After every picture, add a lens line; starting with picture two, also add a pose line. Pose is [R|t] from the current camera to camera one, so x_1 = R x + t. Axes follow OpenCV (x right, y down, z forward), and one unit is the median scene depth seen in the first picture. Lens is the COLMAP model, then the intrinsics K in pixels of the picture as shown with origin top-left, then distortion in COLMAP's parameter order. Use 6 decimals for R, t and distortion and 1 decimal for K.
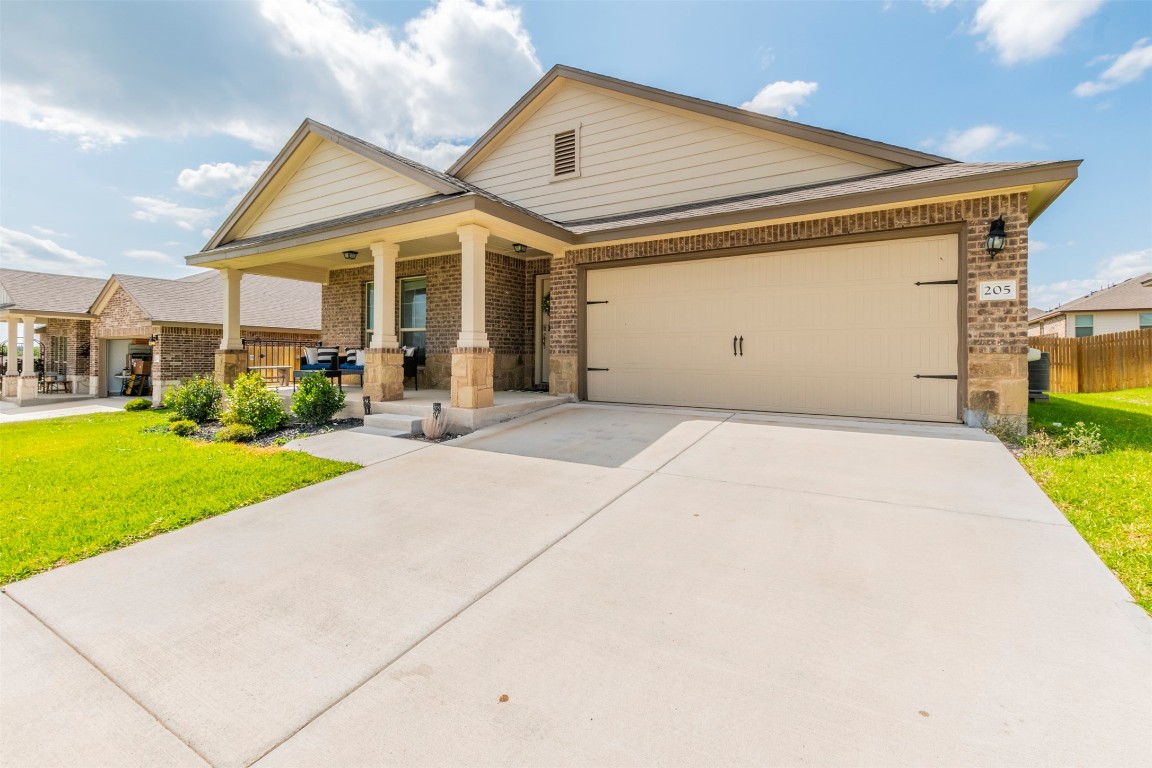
lens RADIAL K [[498.0, 0, 558.0], [0, 498.0, 359.9], [0, 0, 1]] dist [0.002687, 0.000030]
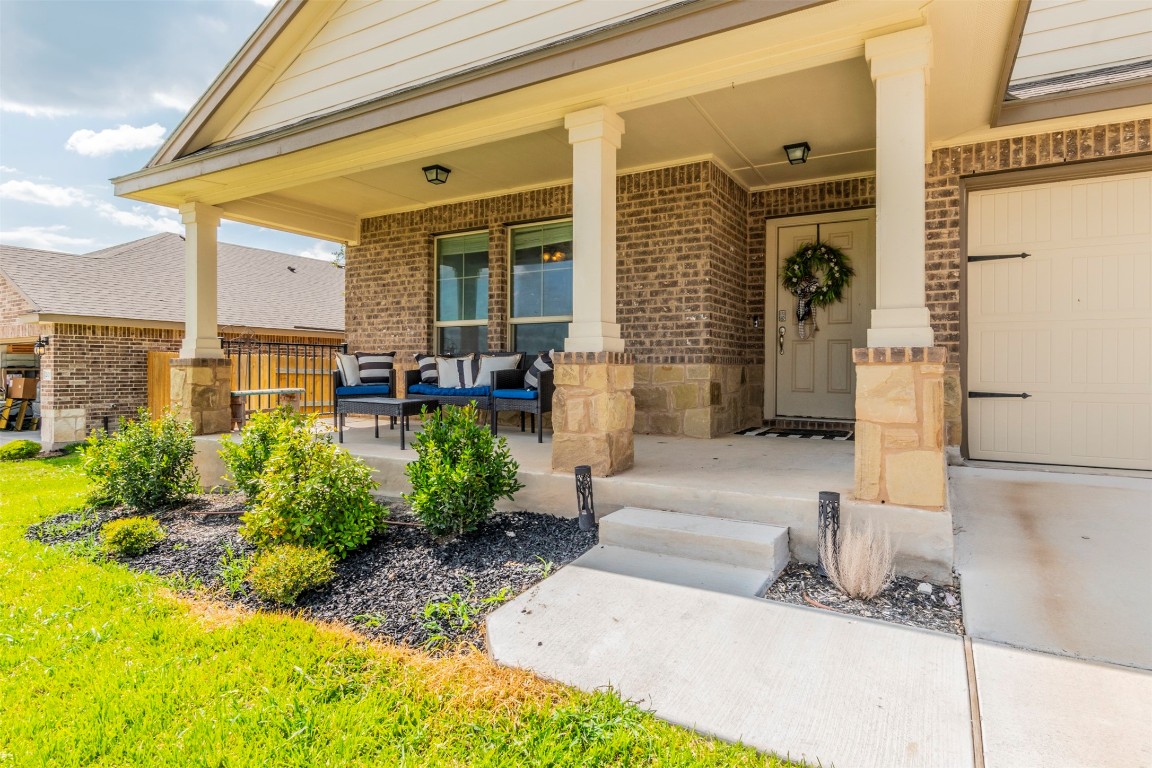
lens RADIAL K [[628.9, 0, 578.4], [0, 628.9, 376.3], [0, 0, 1]] dist [-0.011110, 0.001002]
pose [[0.999313, -0.006136, 0.036554, -0.373378], [0.005834, 0.999948, 0.008374, -0.007012], [-0.036603, -0.008155, 0.999297, 0.431346]]
